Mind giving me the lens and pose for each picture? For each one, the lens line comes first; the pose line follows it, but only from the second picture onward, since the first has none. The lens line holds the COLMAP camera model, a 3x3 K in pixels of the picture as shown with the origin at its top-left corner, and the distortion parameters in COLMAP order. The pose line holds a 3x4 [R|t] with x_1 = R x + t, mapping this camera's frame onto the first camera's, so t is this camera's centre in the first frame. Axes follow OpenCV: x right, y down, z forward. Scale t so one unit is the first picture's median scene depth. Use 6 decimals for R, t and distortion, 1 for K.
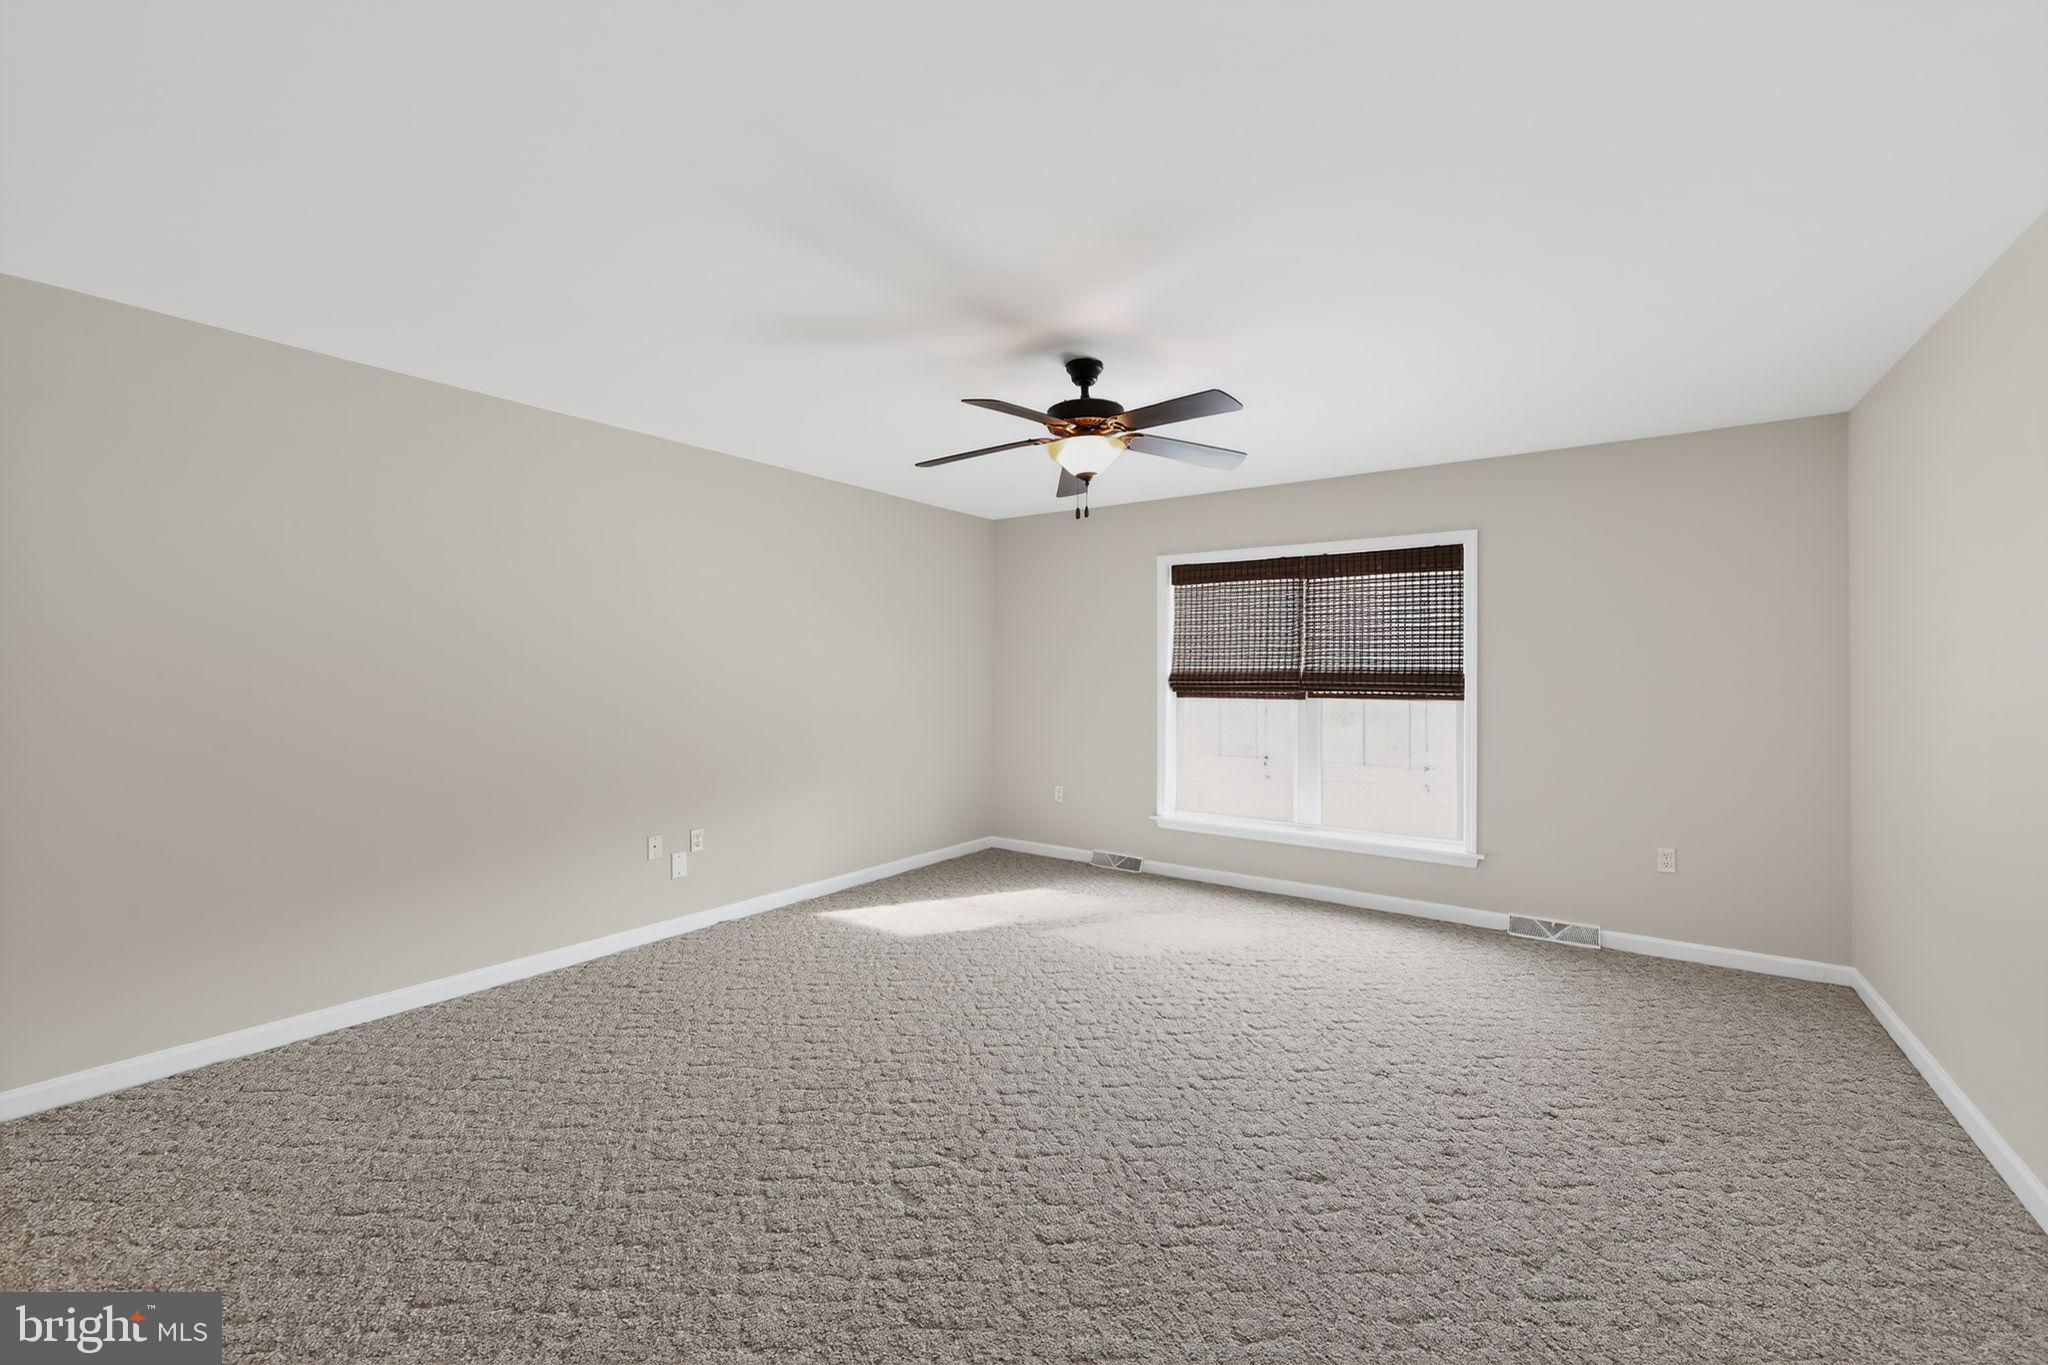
lens RADIAL K [[810.8, 0, 1021.5], [0, 810.8, 676.1], [0, 0, 1]] dist [-0.011202, 0.002923]
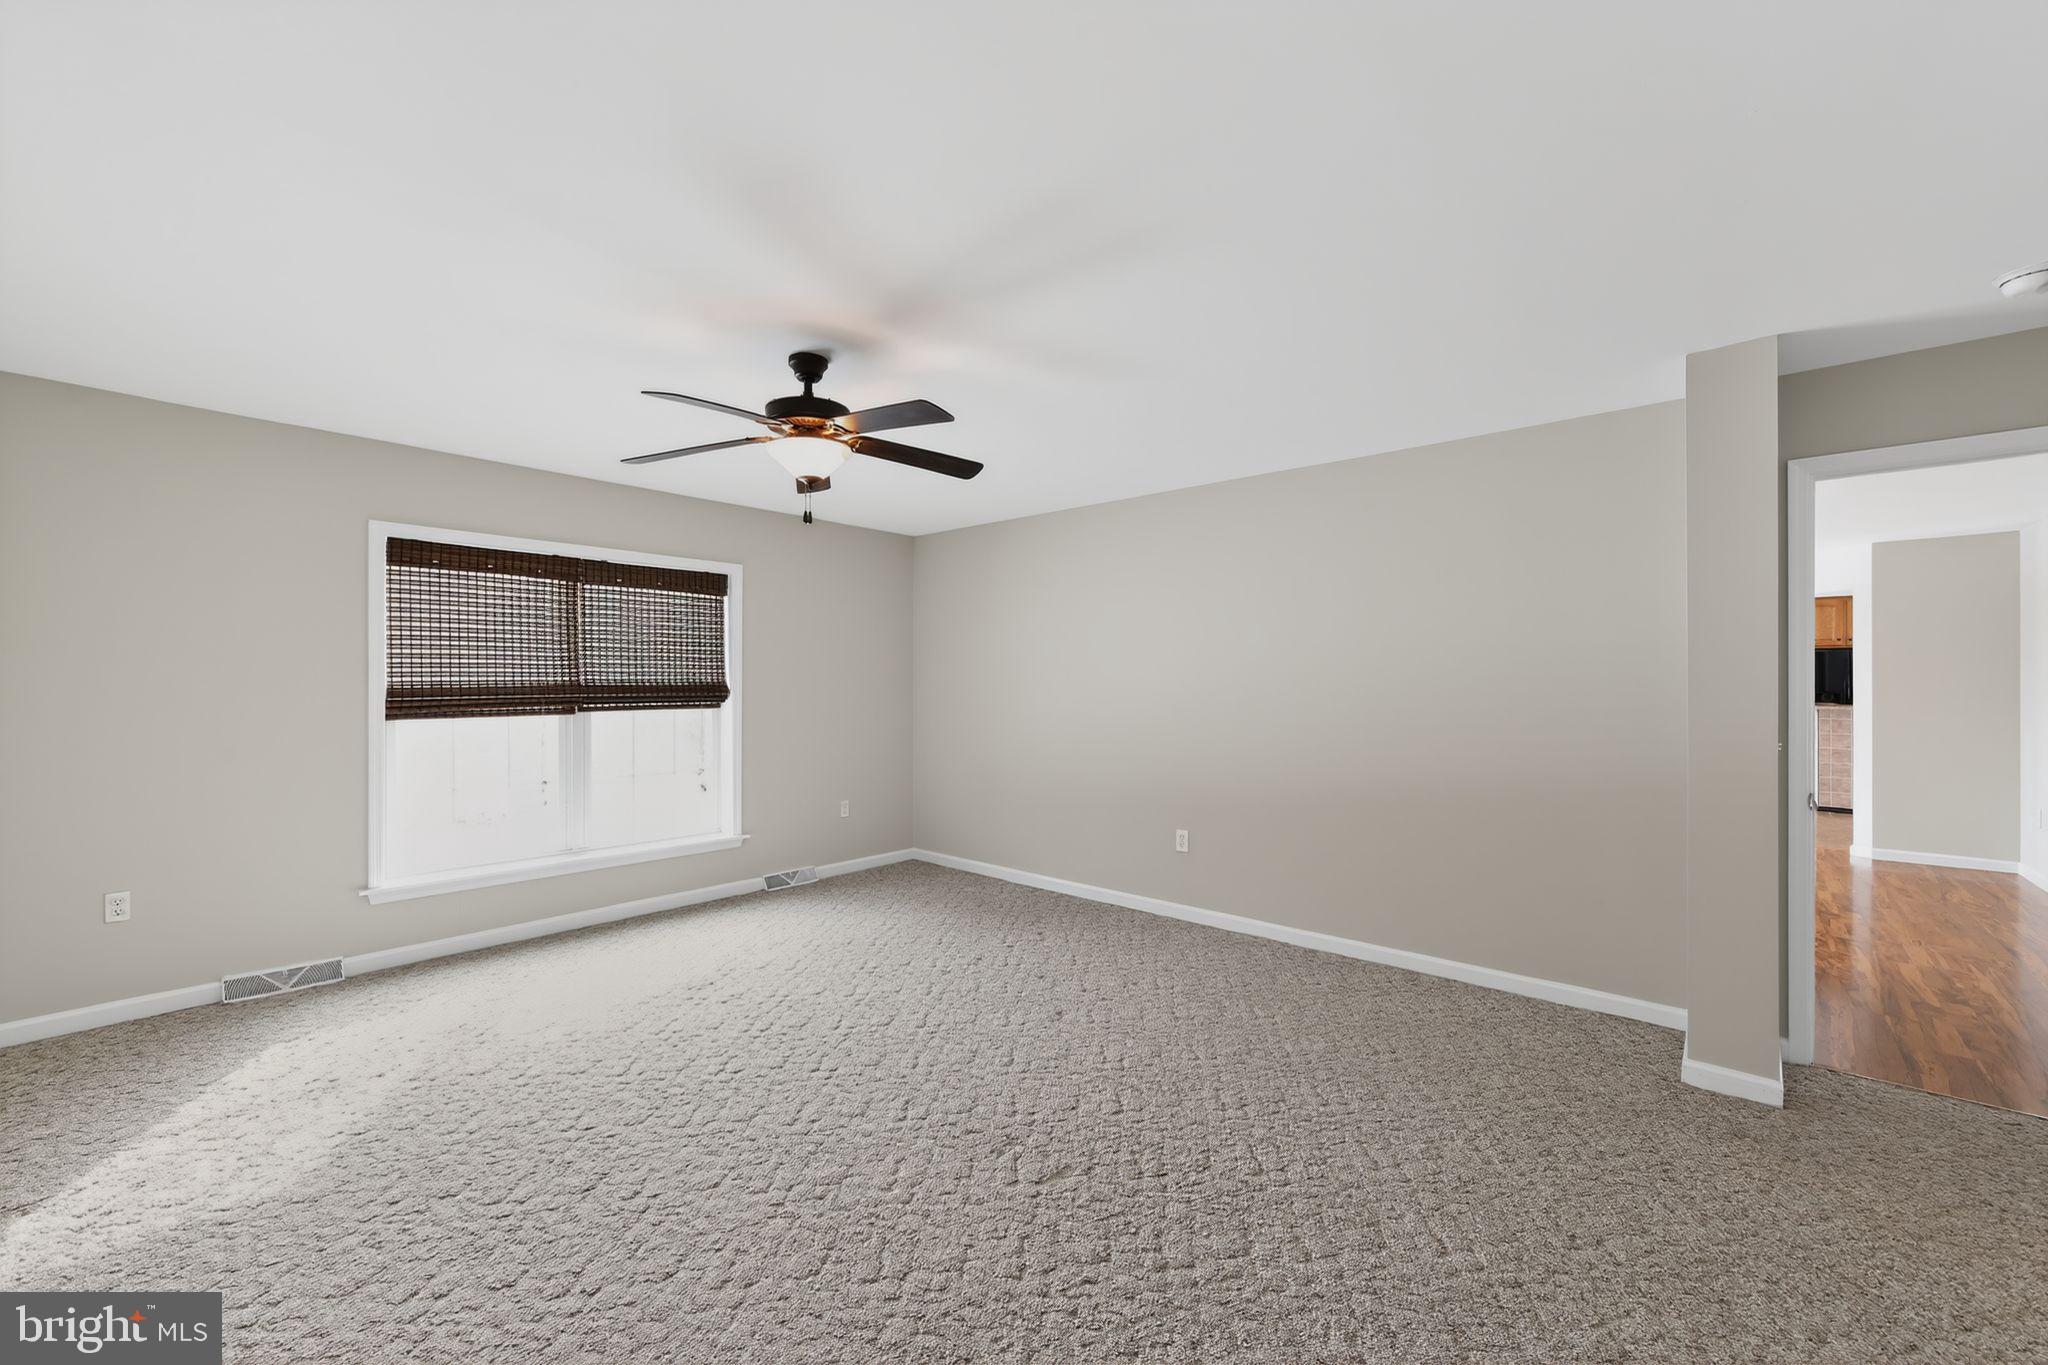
lens RADIAL K [[810.8, 0, 1023.3], [0, 810.8, 683.2], [0, 0, 1]] dist [-0.011202, 0.002923]
pose [[0.106219, -0.000894, 0.994342, -0.532060], [0.008254, 0.999966, 0.000017, -0.001898], [-0.994308, 0.008205, 0.106223, 0.410827]]
